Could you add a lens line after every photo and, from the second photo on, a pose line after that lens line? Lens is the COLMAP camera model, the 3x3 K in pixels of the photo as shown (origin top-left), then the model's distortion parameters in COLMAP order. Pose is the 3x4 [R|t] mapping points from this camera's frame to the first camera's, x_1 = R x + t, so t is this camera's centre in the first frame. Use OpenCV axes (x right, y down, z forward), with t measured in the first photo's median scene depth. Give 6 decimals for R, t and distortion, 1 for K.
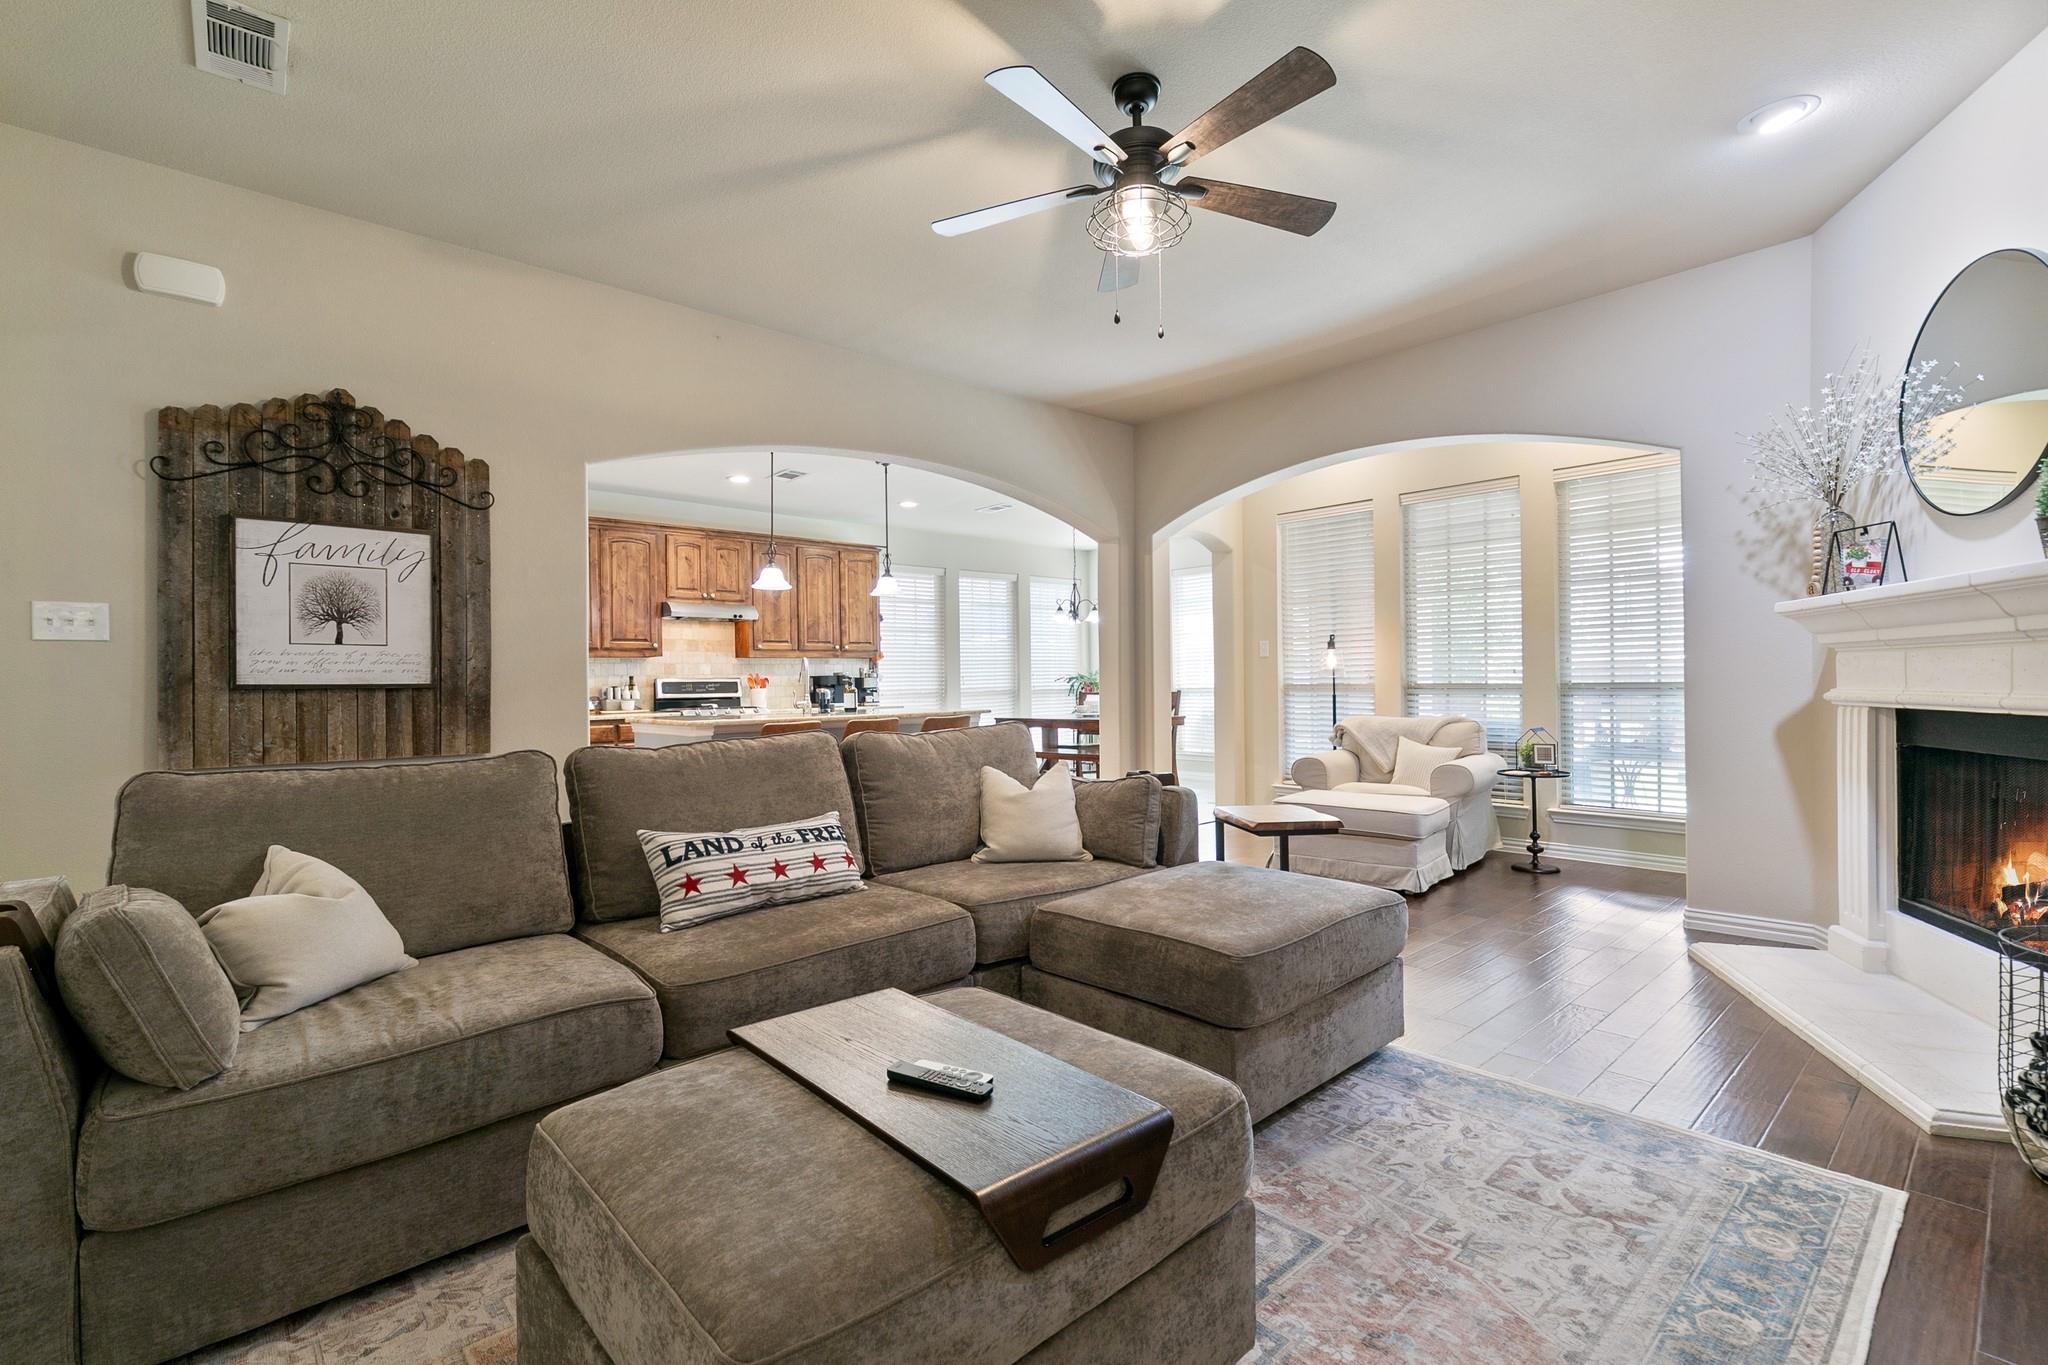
lens RADIAL K [[922.2, 0, 1018.1], [0, 922.2, 675.6], [0, 0, 1]] dist [0.009183, -0.002728]
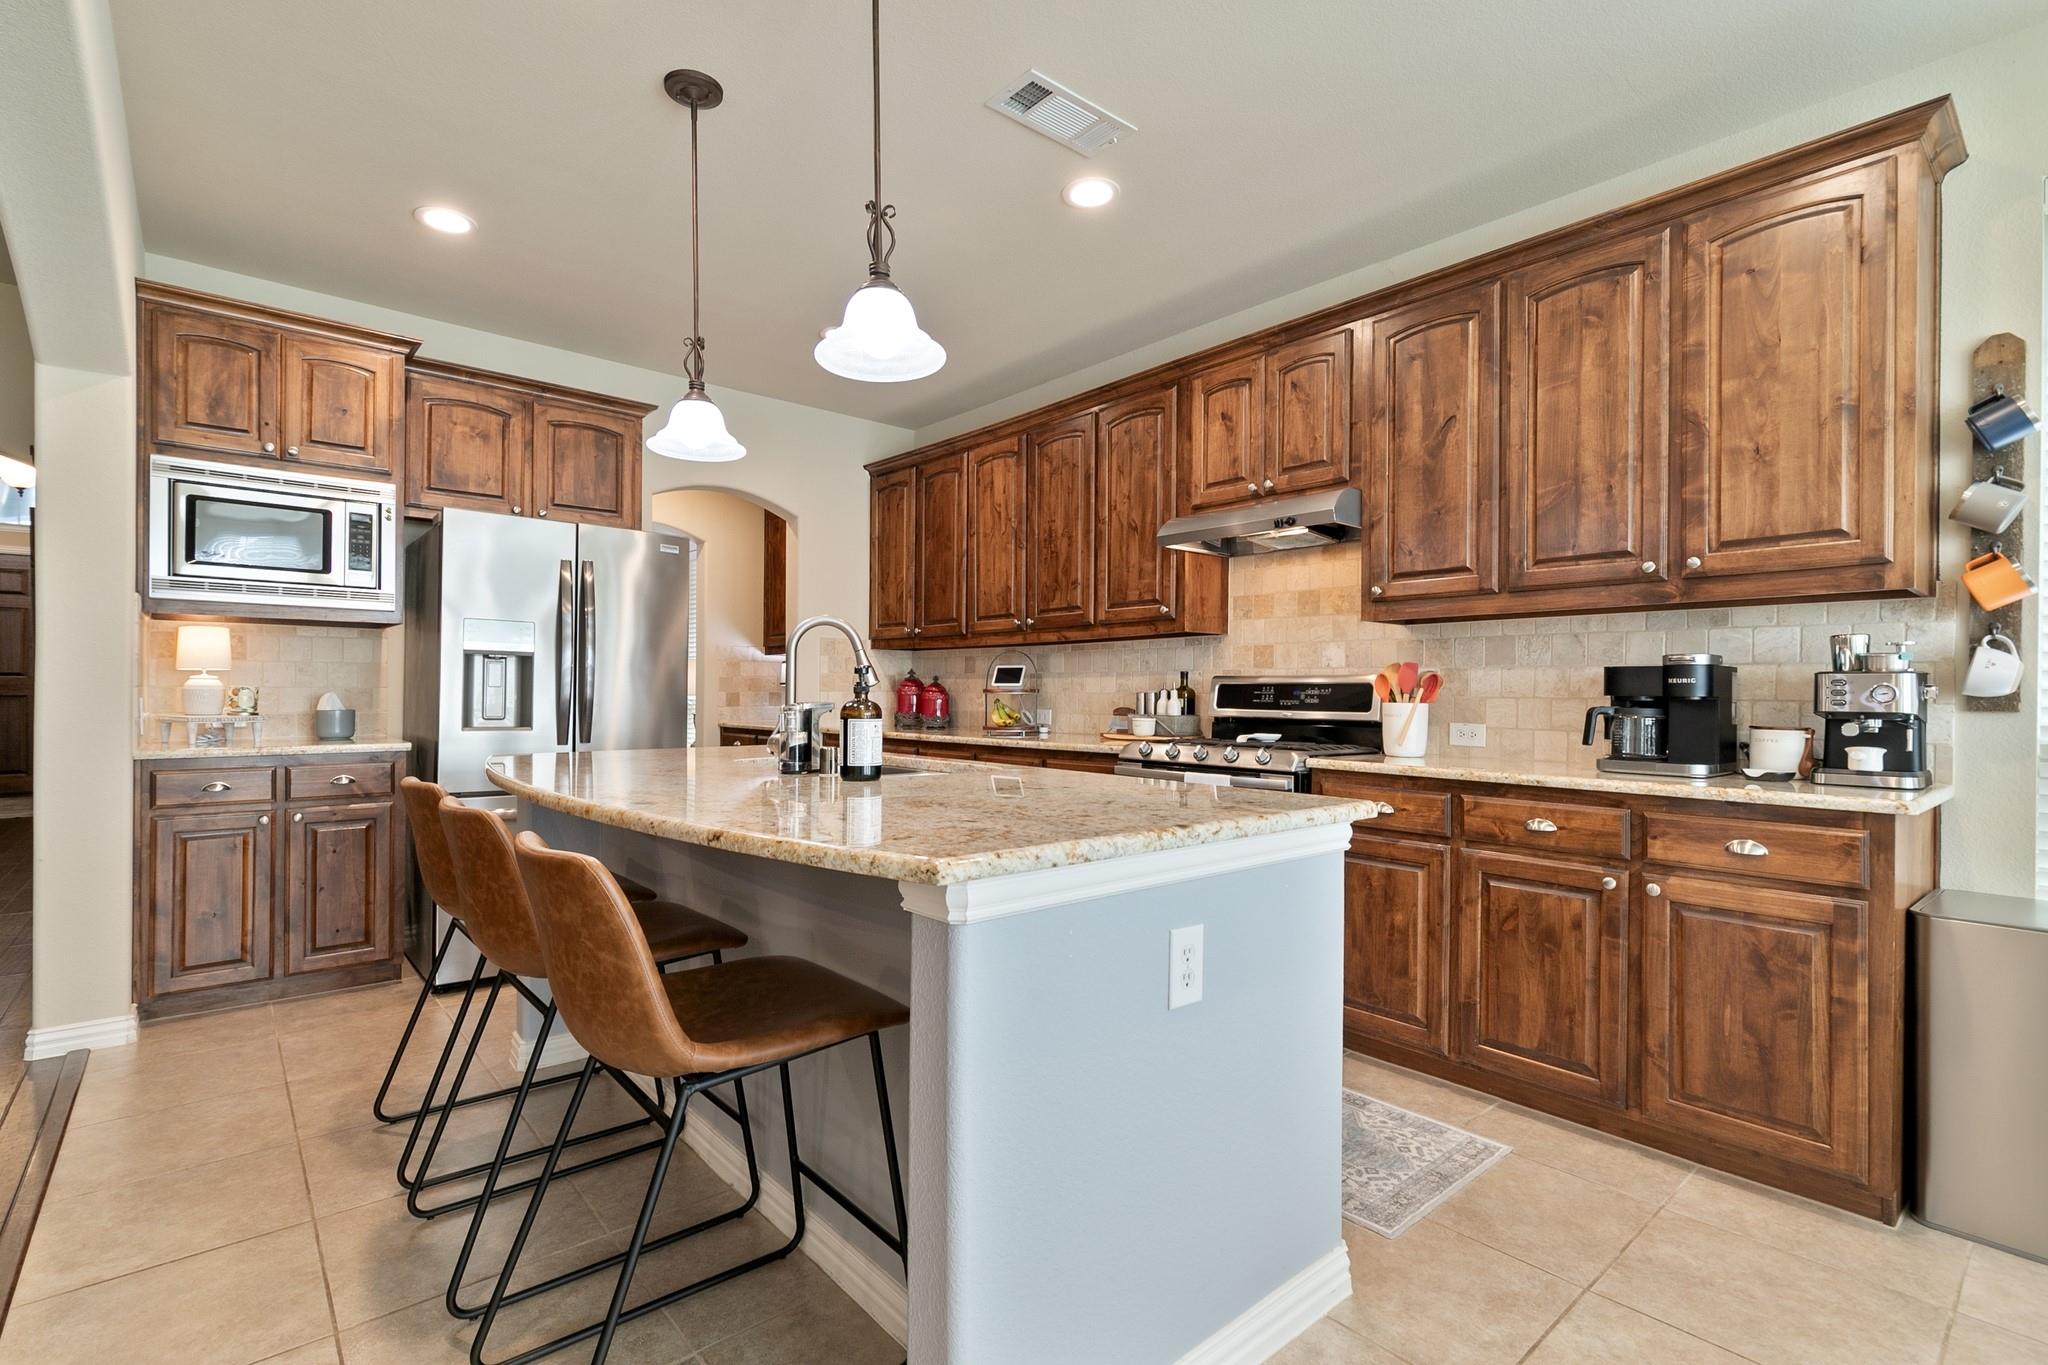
lens RADIAL K [[922.2, 0, 1018.6], [0, 922.2, 693.5], [0, 0, 1]] dist [0.009183, -0.002728]
pose [[-0.024167, 0.018605, -0.999535, 0.110111], [0.002961, 0.999824, 0.018539, 0.003033], [0.999704, -0.002512, -0.024218, 0.915783]]
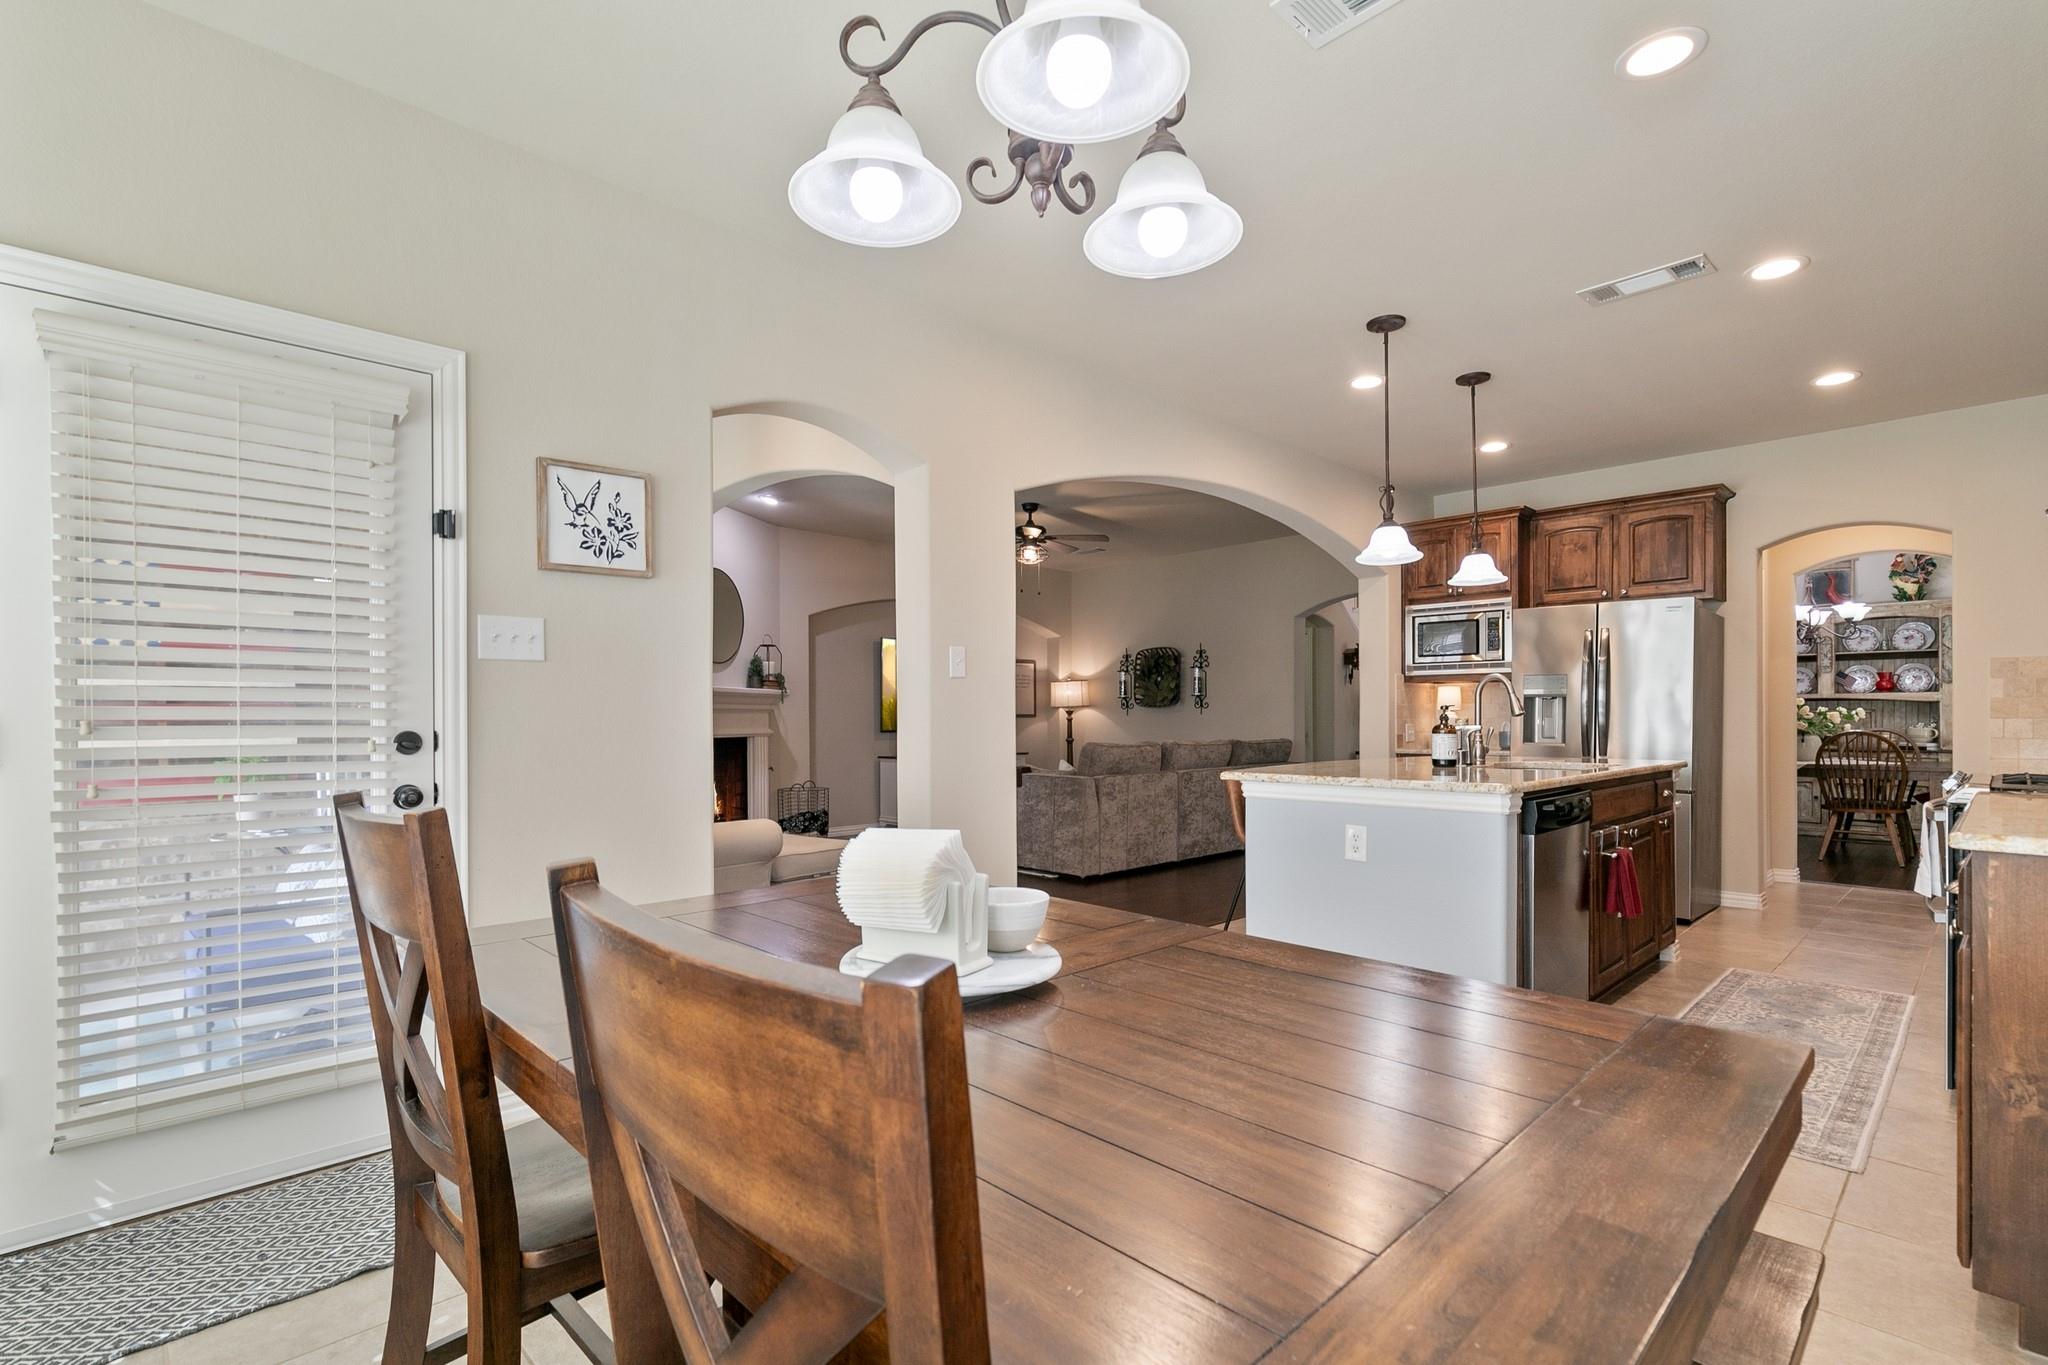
lens RADIAL K [[922.2, 0, 1035.5], [0, 922.2, 721.8], [0, 0, 1]] dist [0.009183, -0.002728]
pose [[-0.999219, 0.016969, -0.035684, 0.080192], [0.017082, 0.999850, -0.002889, 0.006446], [0.035630, -0.003496, -0.999359, 1.357349]]
